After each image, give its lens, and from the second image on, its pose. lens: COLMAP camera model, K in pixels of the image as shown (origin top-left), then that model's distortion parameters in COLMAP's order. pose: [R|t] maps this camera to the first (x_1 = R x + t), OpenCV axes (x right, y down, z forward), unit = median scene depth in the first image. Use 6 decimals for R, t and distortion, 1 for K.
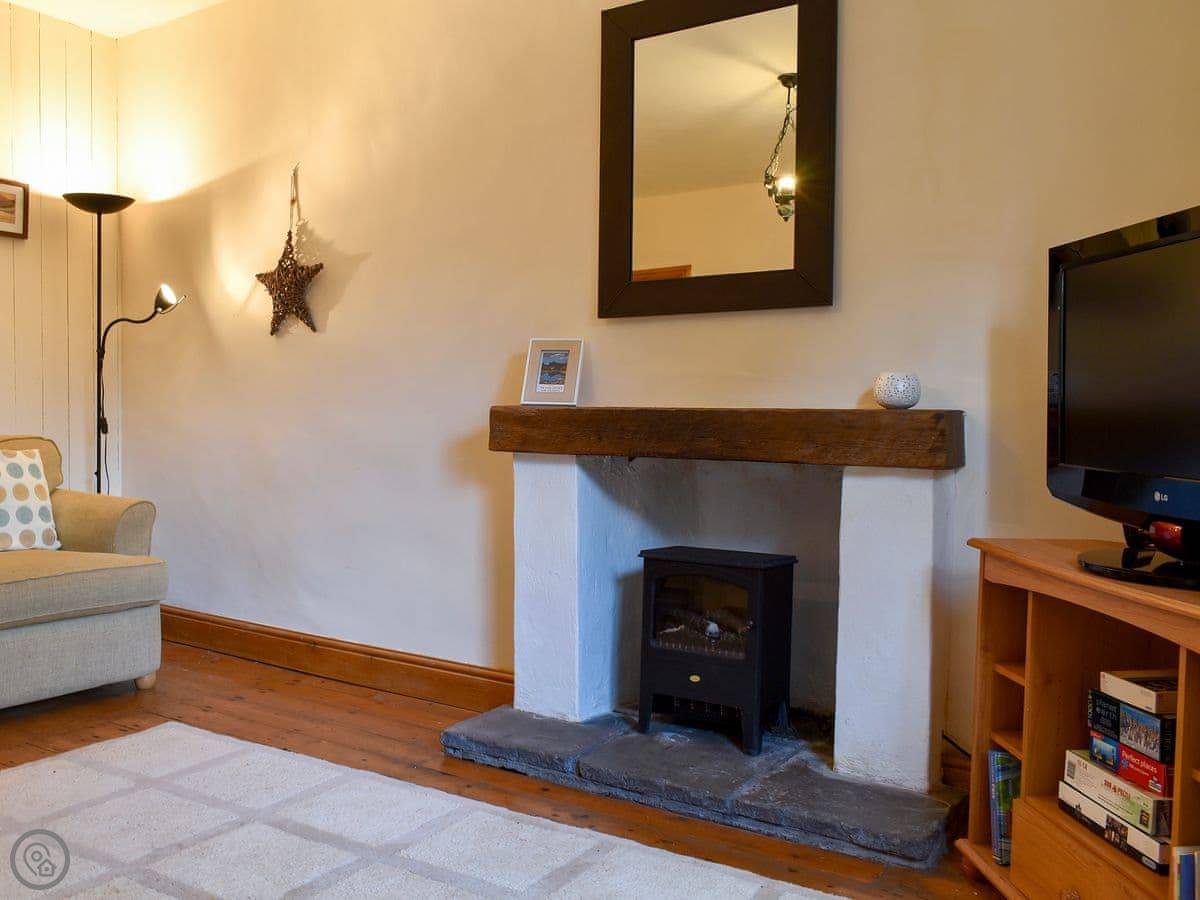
lens RADIAL K [[1092.9, 0, 600.0], [0, 1092.9, 450.0], [0, 0, 1]] dist [-0.017546, -0.011639]
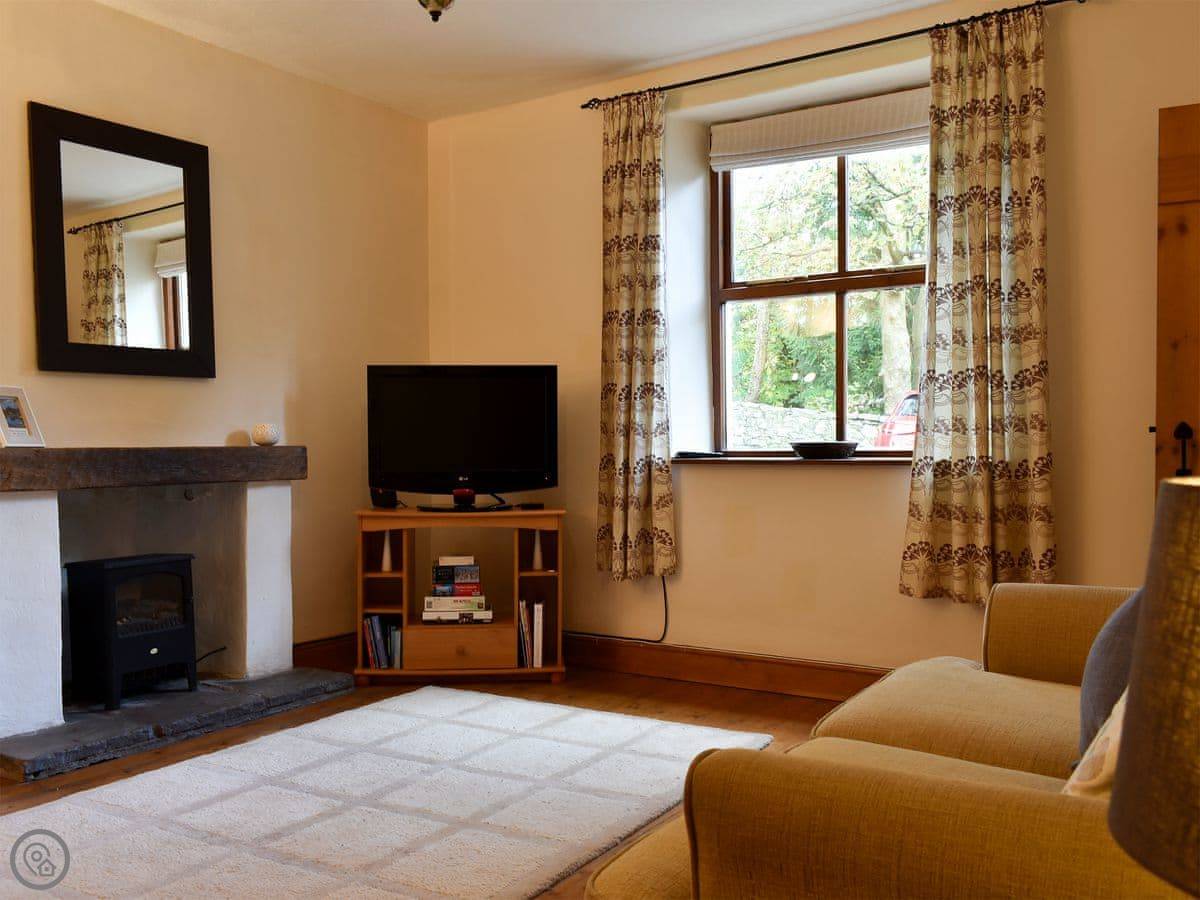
lens RADIAL K [[1088.6, 0, 598.8], [0, 1088.6, 489.4], [0, 0, 1]] dist [0.007389, 0.008320]
pose [[-0.029991, -0.065596, 0.997395, -1.557045], [0.041657, 0.996895, 0.066816, -0.067345], [-0.998682, 0.043553, -0.027165, 0.606468]]
